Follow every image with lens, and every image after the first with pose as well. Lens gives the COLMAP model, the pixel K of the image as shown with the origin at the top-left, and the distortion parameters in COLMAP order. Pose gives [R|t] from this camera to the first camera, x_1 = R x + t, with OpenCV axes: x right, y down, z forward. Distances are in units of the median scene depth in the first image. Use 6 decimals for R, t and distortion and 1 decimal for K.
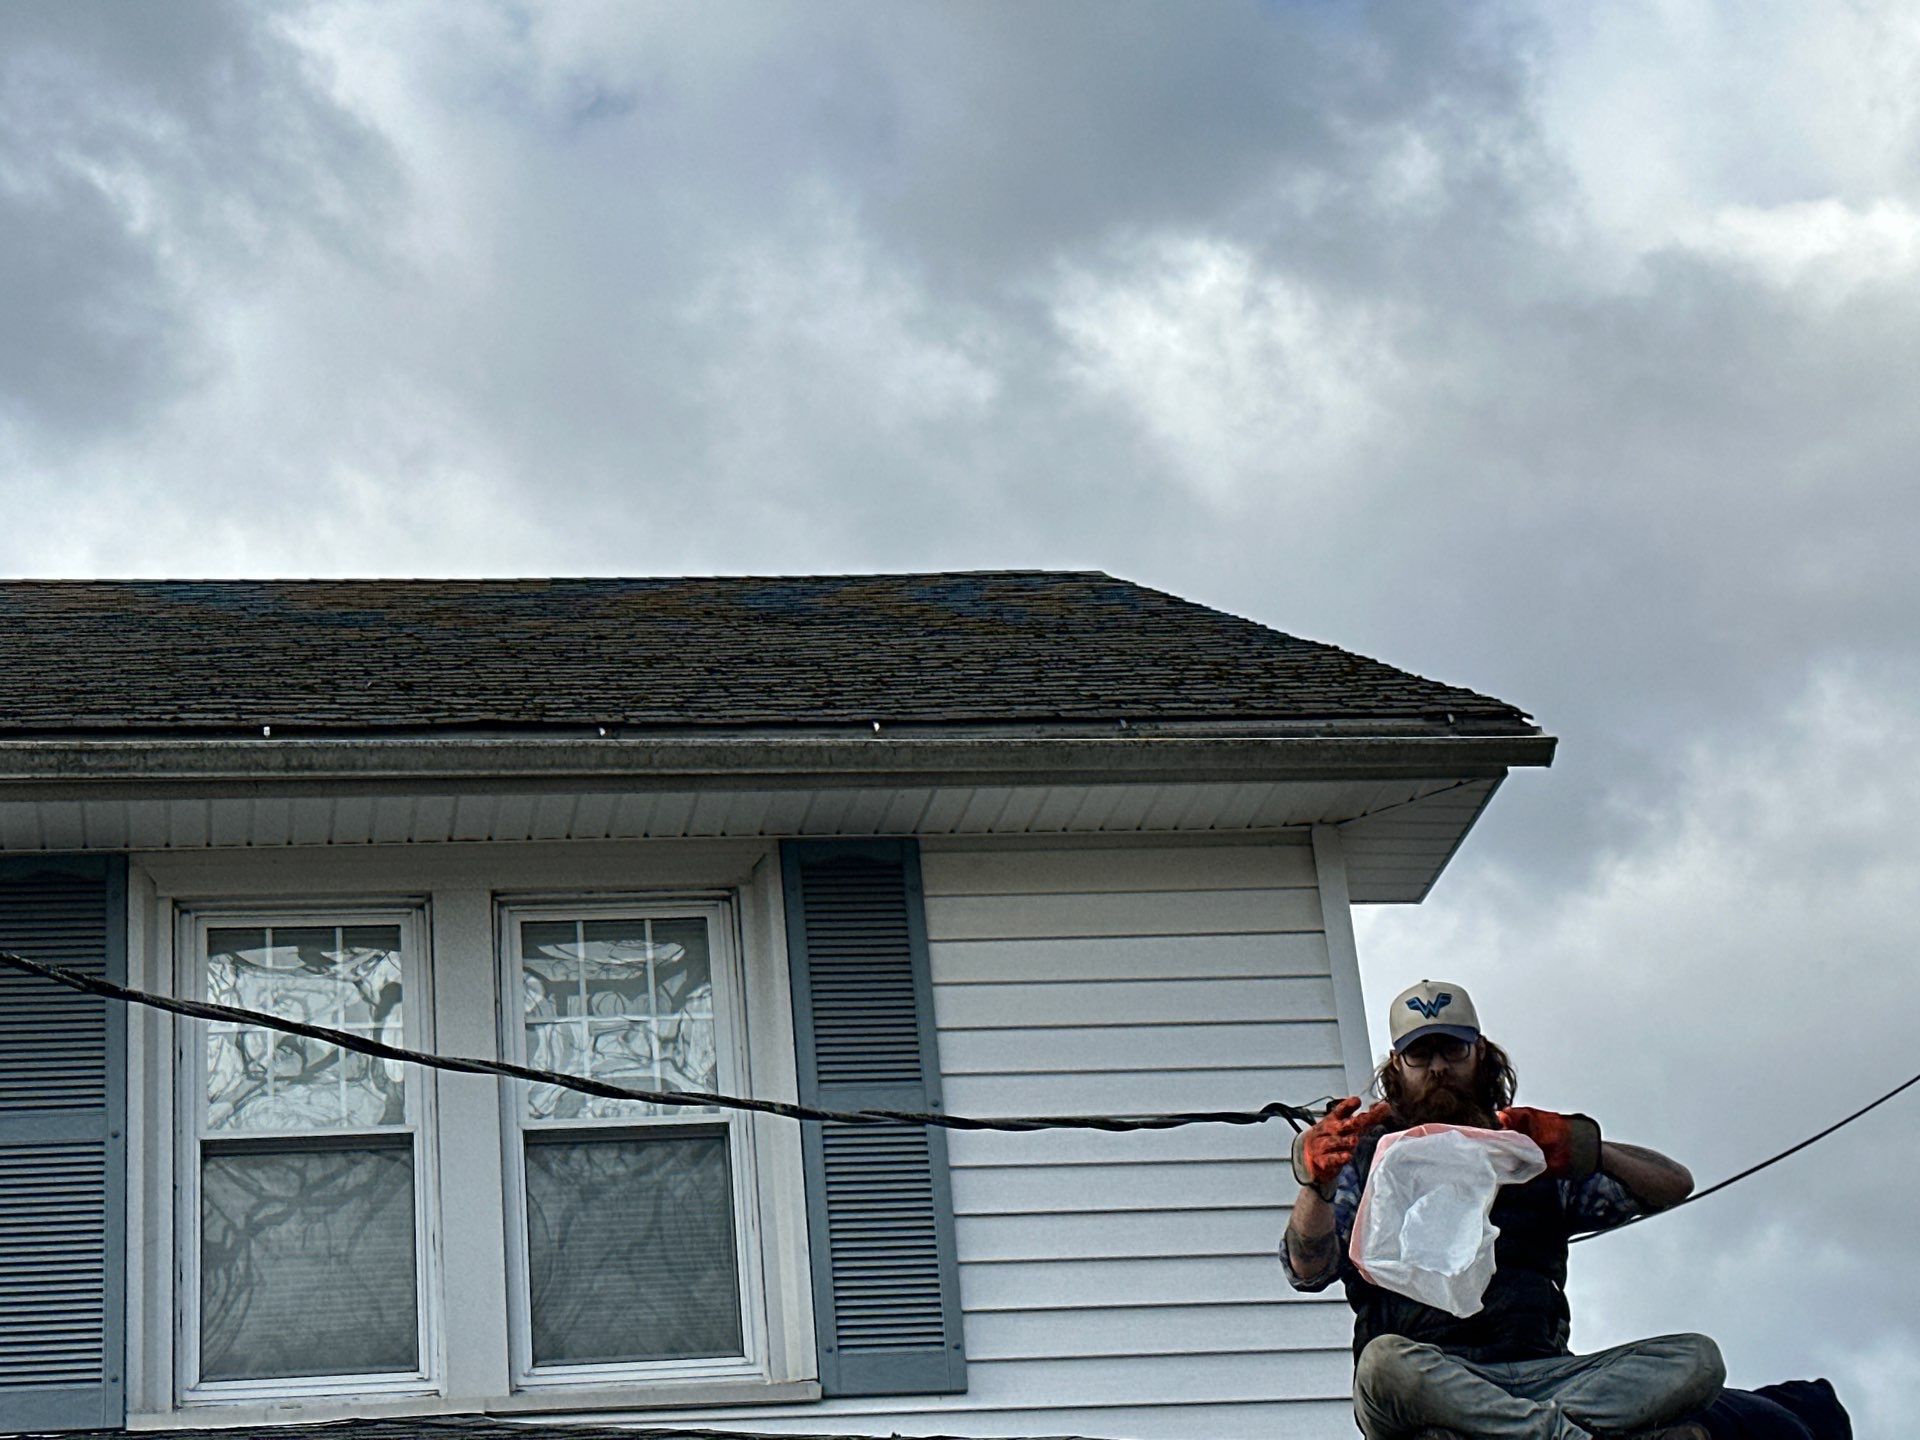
lens RADIAL K [[3976.3, 0, 960.0], [0, 3976.3, 720.0], [0, 0, 1]] dist [0.083833, 0.379263]
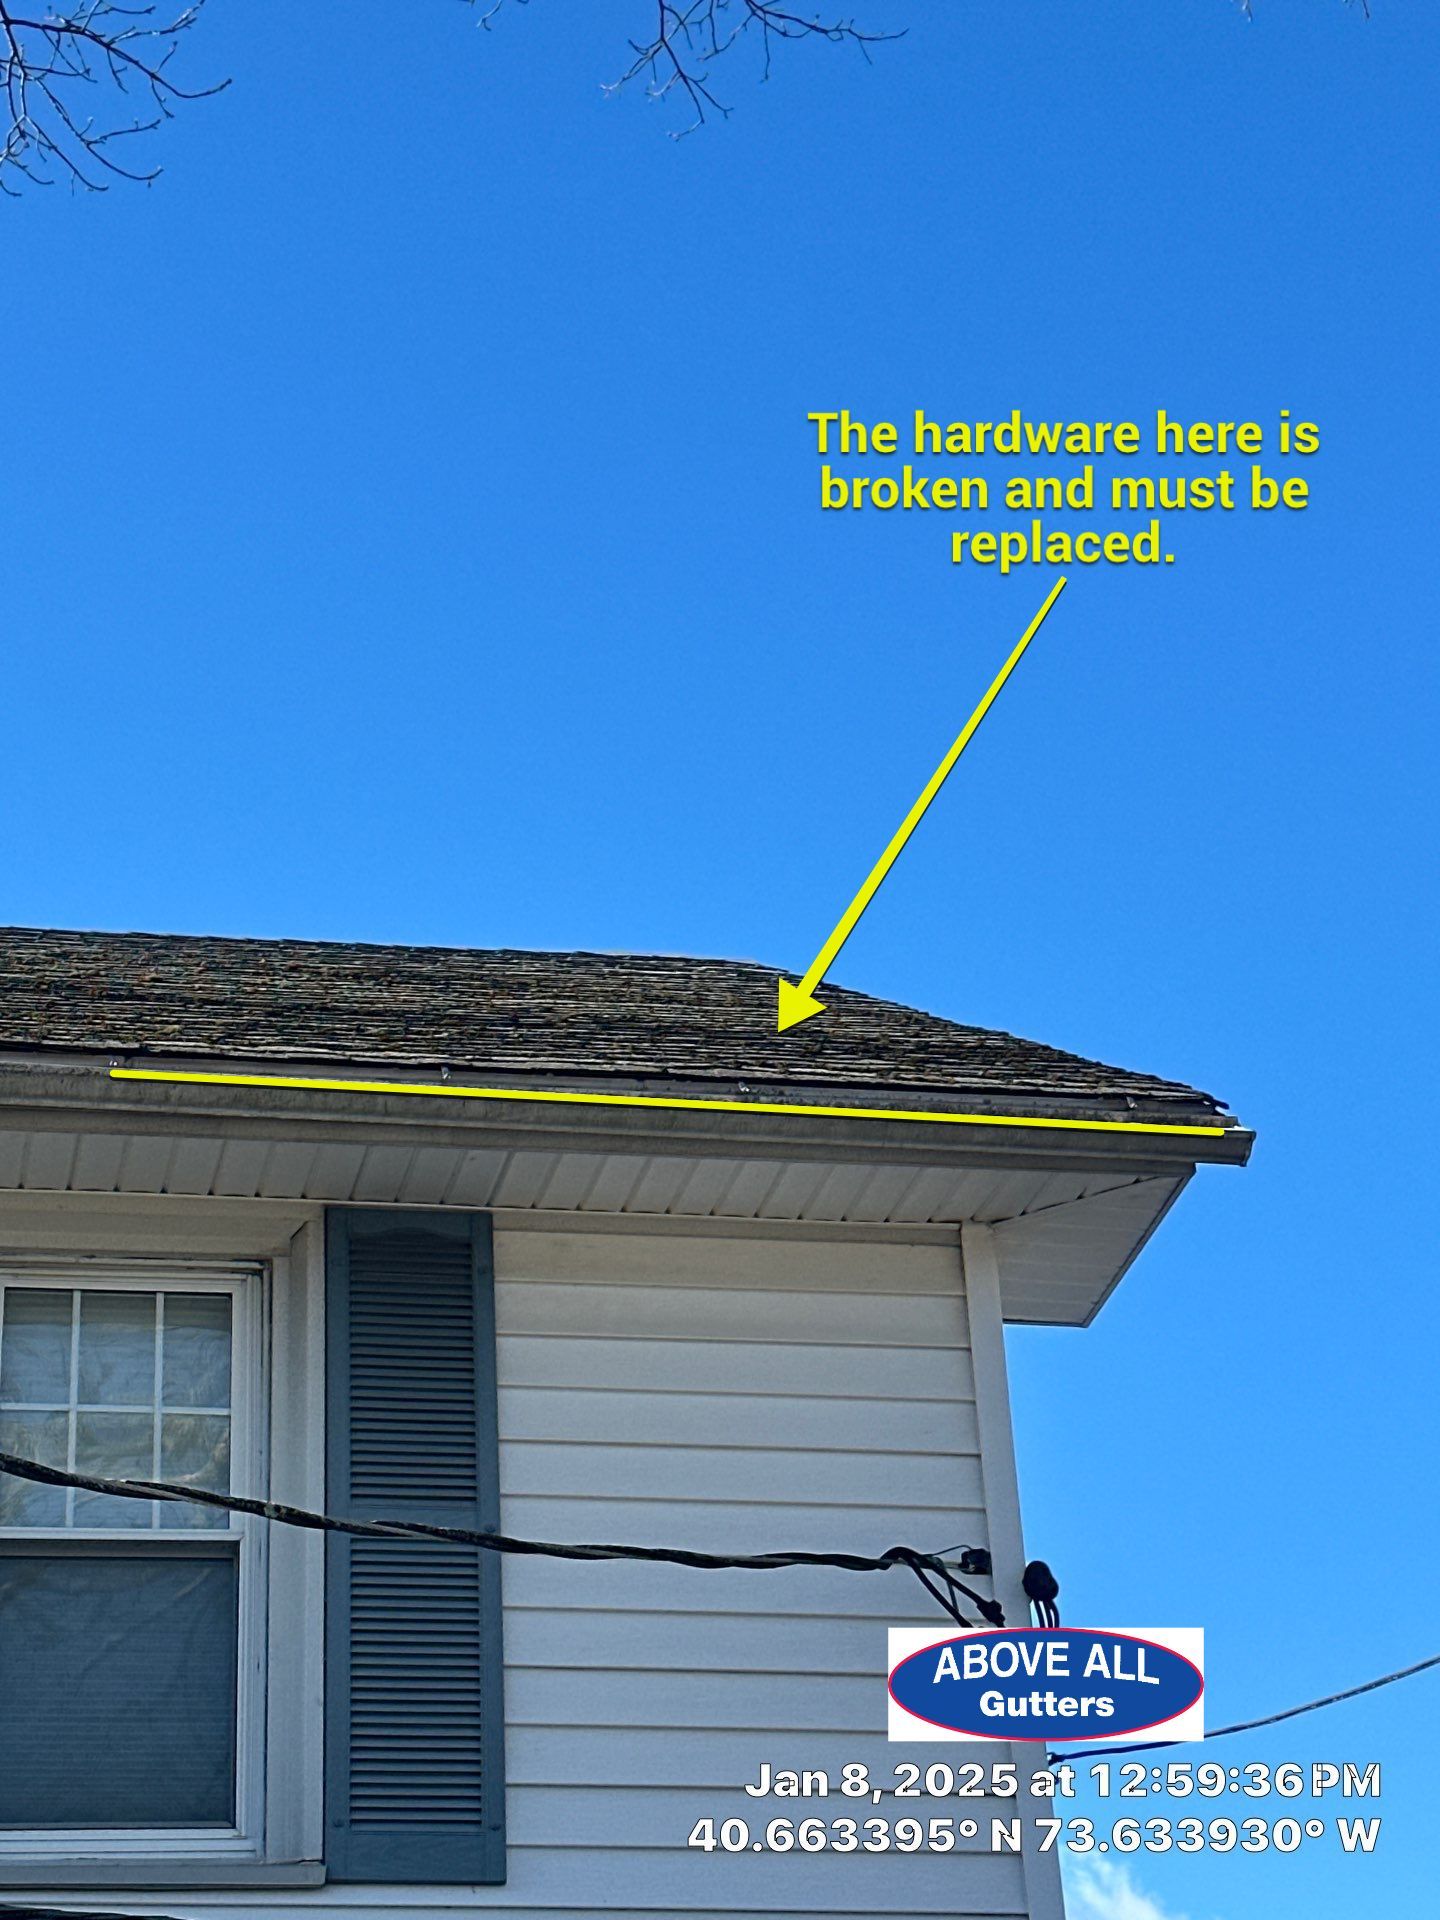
lens RADIAL K [[3976.3, 0, 720.0], [0, 3976.3, 960.0], [0, 0, 1]] dist [0.083833, 0.379263]
pose [[0.998778, 0.048839, 0.007533, 0.029377], [-0.048251, 0.996731, -0.064804, 0.029478], [-0.010673, 0.064362, 0.997870, 0.162011]]
